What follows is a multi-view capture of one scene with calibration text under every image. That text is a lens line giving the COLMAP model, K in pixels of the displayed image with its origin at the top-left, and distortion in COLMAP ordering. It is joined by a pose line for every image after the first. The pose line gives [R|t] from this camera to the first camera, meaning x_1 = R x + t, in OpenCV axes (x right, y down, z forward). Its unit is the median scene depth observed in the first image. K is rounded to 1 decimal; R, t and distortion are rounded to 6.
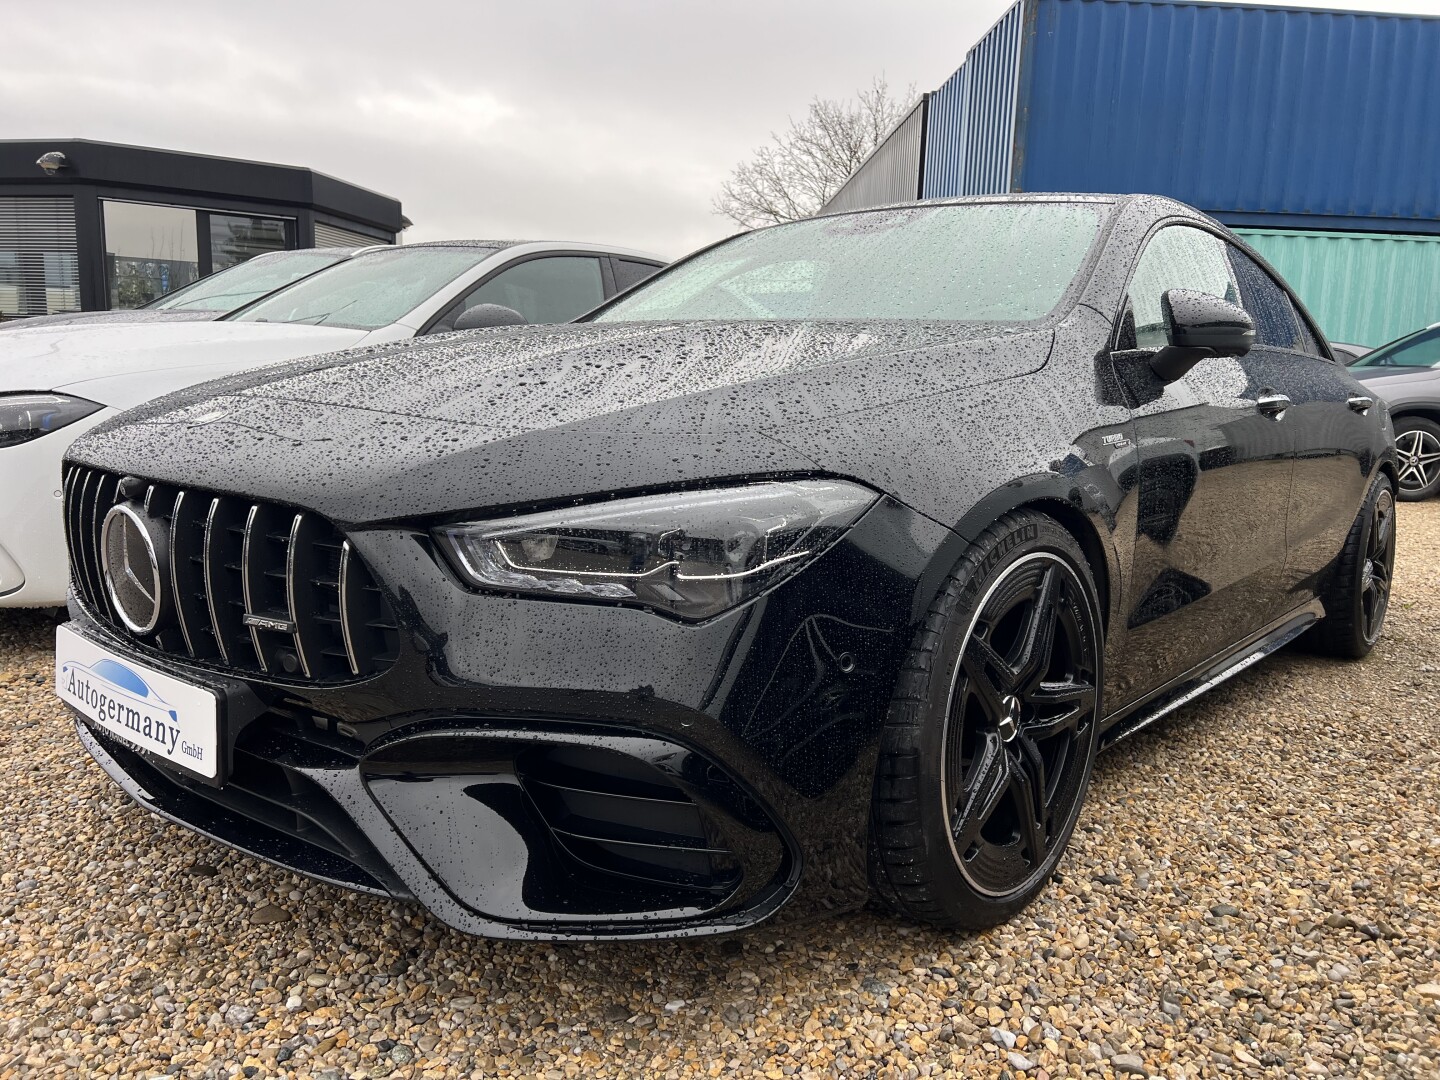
lens RADIAL K [[1099.7, 0, 720.9], [0, 1099.7, 536.8], [0, 0, 1]] dist [0.079779, -0.095929]
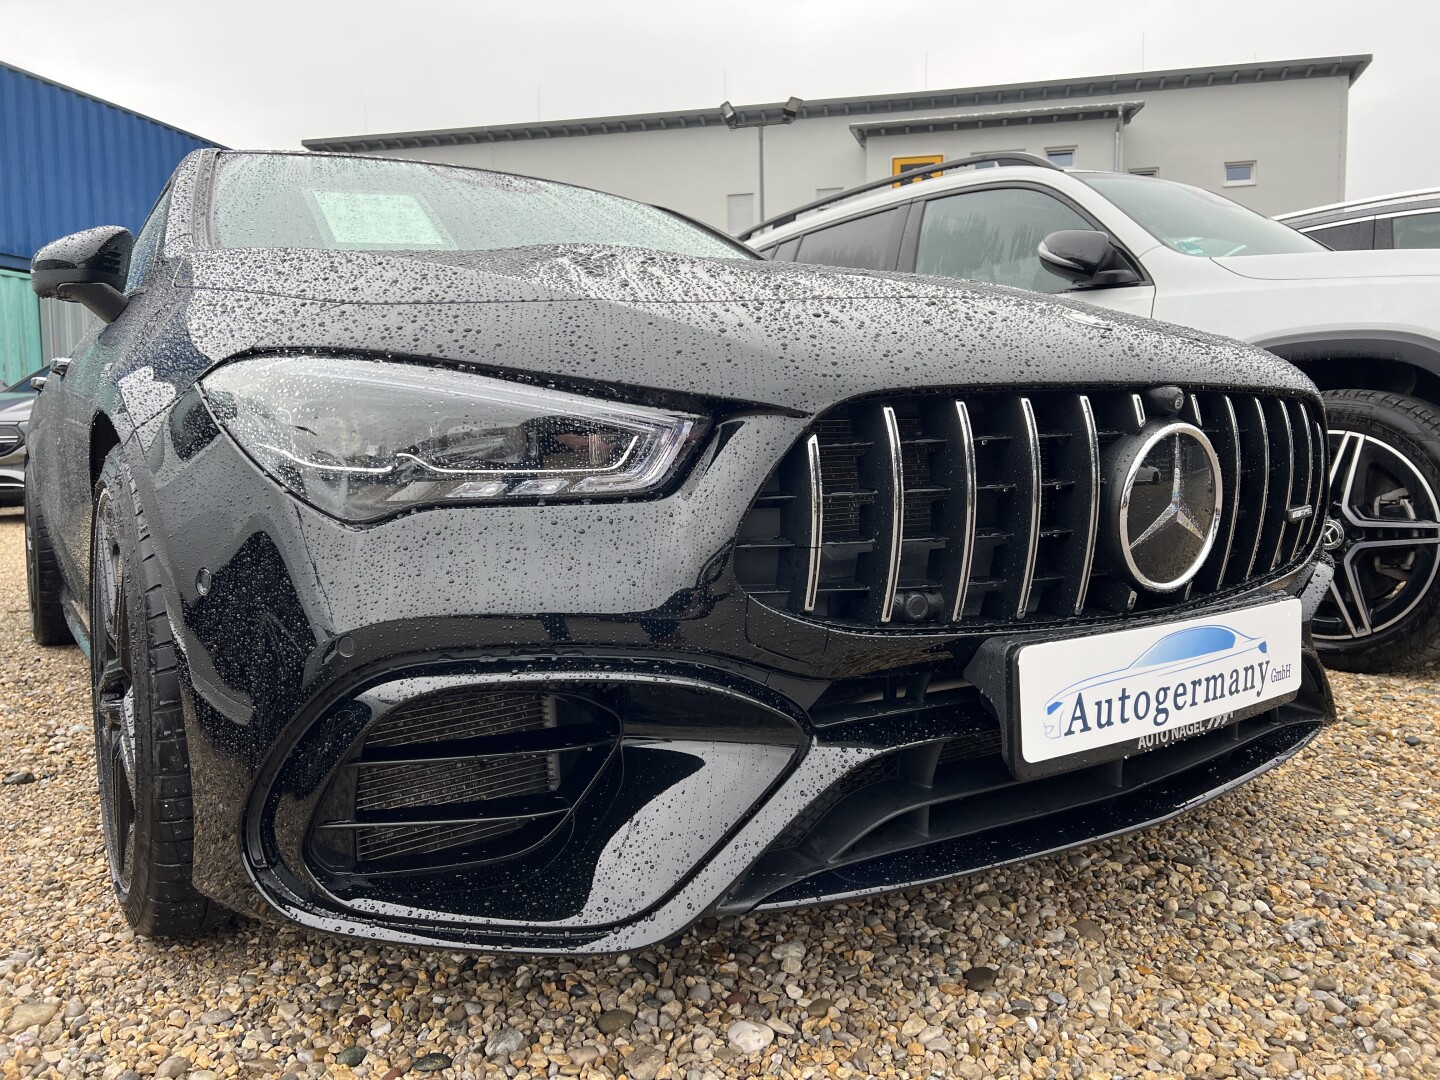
lens RADIAL K [[1099.7, 0, 717.1], [0, 1099.7, 533.4], [0, 0, 1]] dist [0.079779, -0.095929]
pose [[0.228850, -0.121546, 0.965844, -1.378458], [0.160455, 0.983313, 0.085726, -0.071618], [-0.960147, 0.135356, 0.244534, 1.141881]]
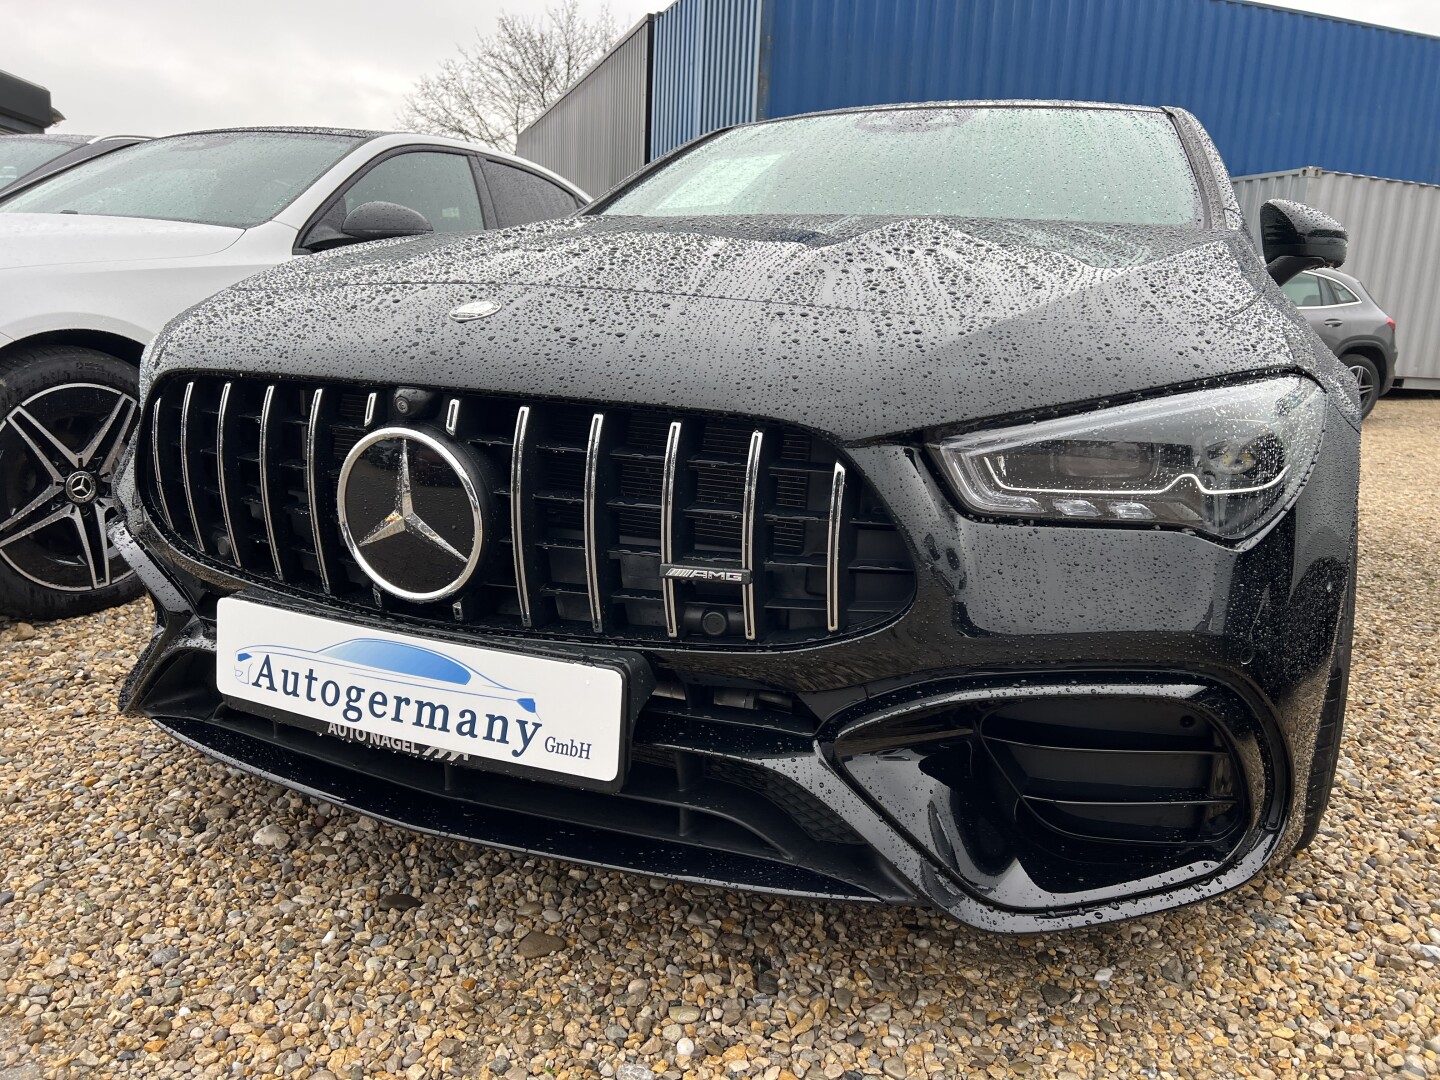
lens RADIAL K [[1099.7, 0, 727.8], [0, 1099.7, 541.2], [0, 0, 1]] dist [0.079779, -0.095929]
pose [[0.955762, -0.050467, 0.289781, -0.550340], [0.033042, 0.997357, 0.064715, 0.006177], [-0.292281, -0.052277, 0.954903, 0.244207]]
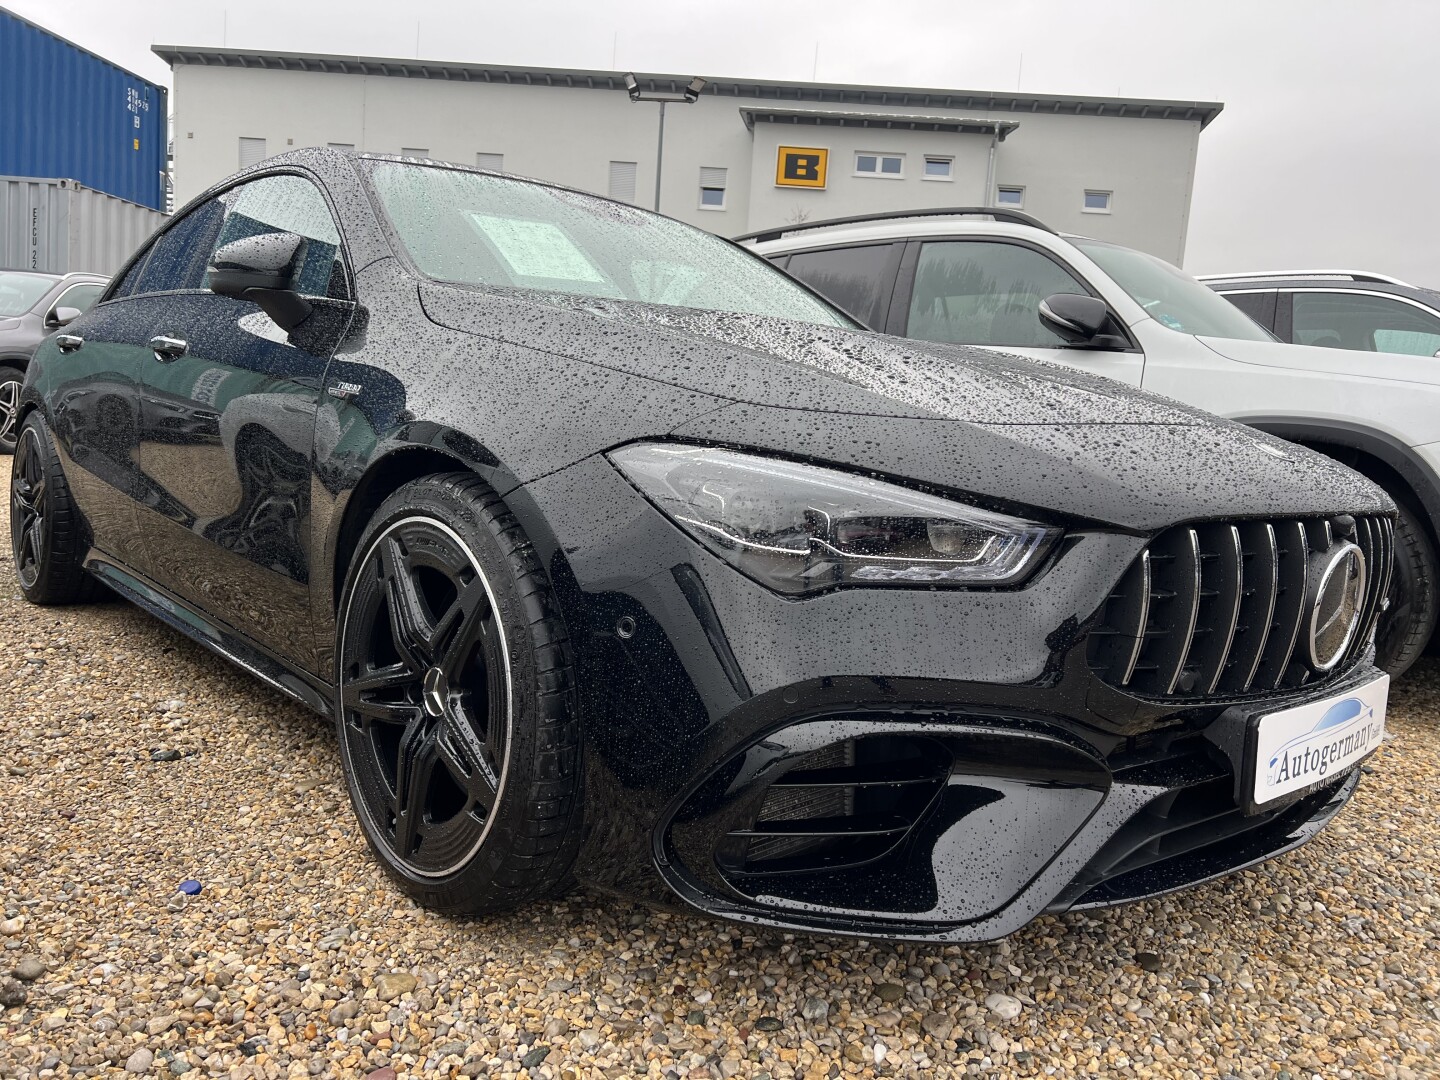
lens RADIAL K [[1099.7, 0, 733.0], [0, 1099.7, 541.5], [0, 0, 1]] dist [0.079779, -0.095929]
pose [[0.088720, -0.141134, 0.986007, -1.595619], [0.073050, 0.988167, 0.134871, -0.209592], [-0.993374, 0.060062, 0.097979, 1.471154]]
